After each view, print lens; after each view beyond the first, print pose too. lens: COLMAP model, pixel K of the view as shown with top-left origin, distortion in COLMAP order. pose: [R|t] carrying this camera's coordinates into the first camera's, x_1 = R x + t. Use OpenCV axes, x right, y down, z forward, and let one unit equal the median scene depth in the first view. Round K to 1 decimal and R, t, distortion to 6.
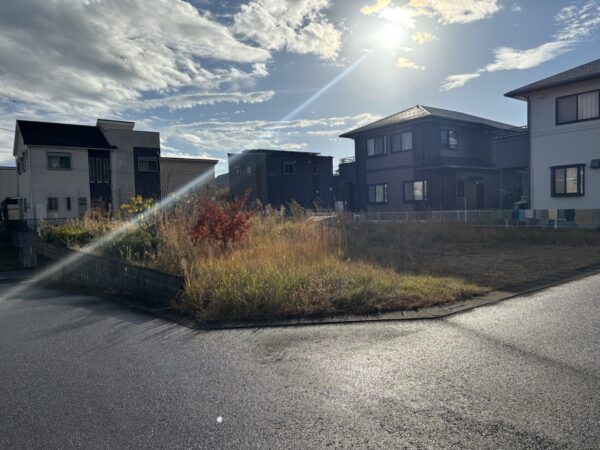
lens RADIAL K [[457.6, 0, 302.8], [0, 457.6, 223.8], [0, 0, 1]] dist [0.051266, -0.068373]
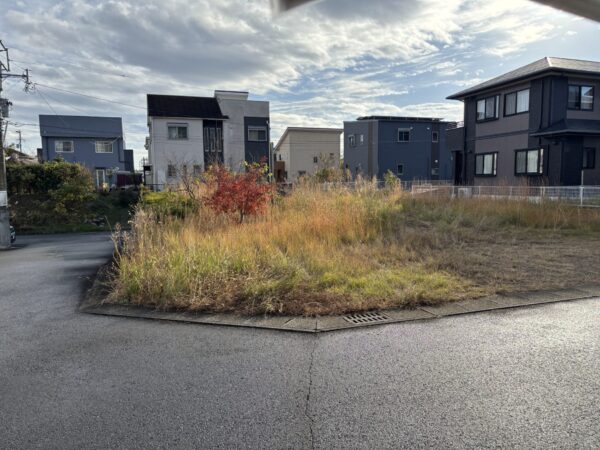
lens RADIAL K [[457.6, 0, 302.8], [0, 457.6, 223.8], [0, 0, 1]] dist [0.051266, -0.068373]
pose [[0.947943, 0.050768, -0.314367, 0.107306], [-0.029275, 0.996923, 0.072720, -0.006592], [0.317091, -0.059731, 0.946512, 0.060256]]
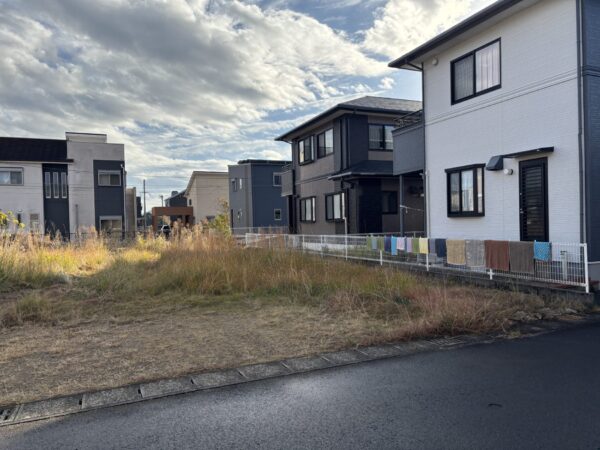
lens RADIAL K [[457.6, 0, 302.8], [0, 457.6, 223.8], [0, 0, 1]] dist [0.051266, -0.068373]
pose [[0.969034, 0.006023, -0.246854, 0.327433], [-0.012487, 0.999619, -0.024630, -0.020194], [0.246612, 0.026950, 0.968740, 0.219789]]
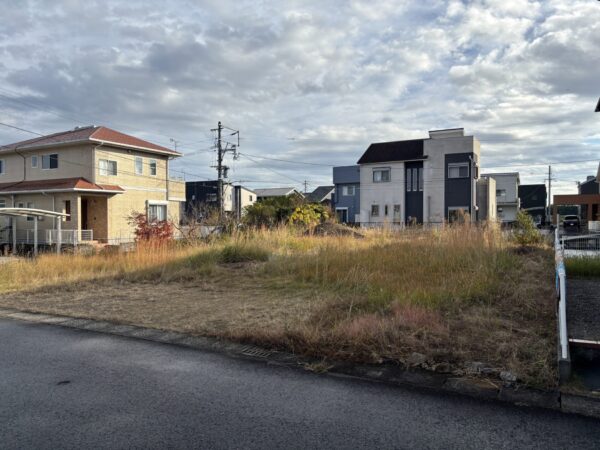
lens RADIAL K [[457.6, 0, 302.8], [0, 457.6, 223.8], [0, 0, 1]] dist [0.051266, -0.068373]
pose [[0.374020, 0.039804, -0.926566, 0.534661], [-0.035009, 0.998972, 0.028782, -0.036454], [0.926760, 0.021673, 0.375029, 0.380966]]
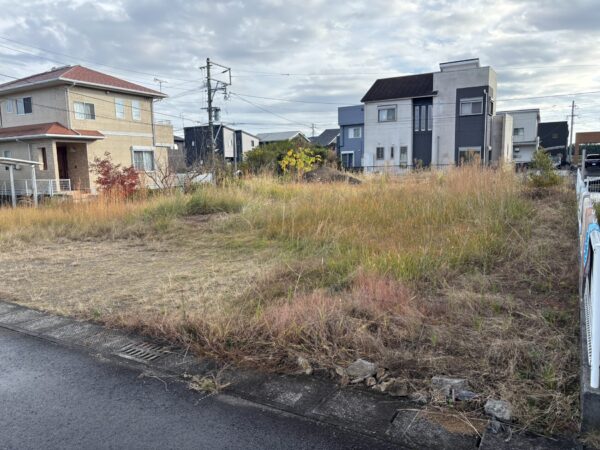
lens RADIAL K [[457.6, 0, 302.8], [0, 457.6, 223.8], [0, 0, 1]] dist [0.051266, -0.068373]
pose [[0.347547, 0.142862, -0.926716, 0.483890], [-0.016507, 0.989104, 0.146289, -0.033865], [0.937517, -0.035545, 0.346118, 0.439086]]
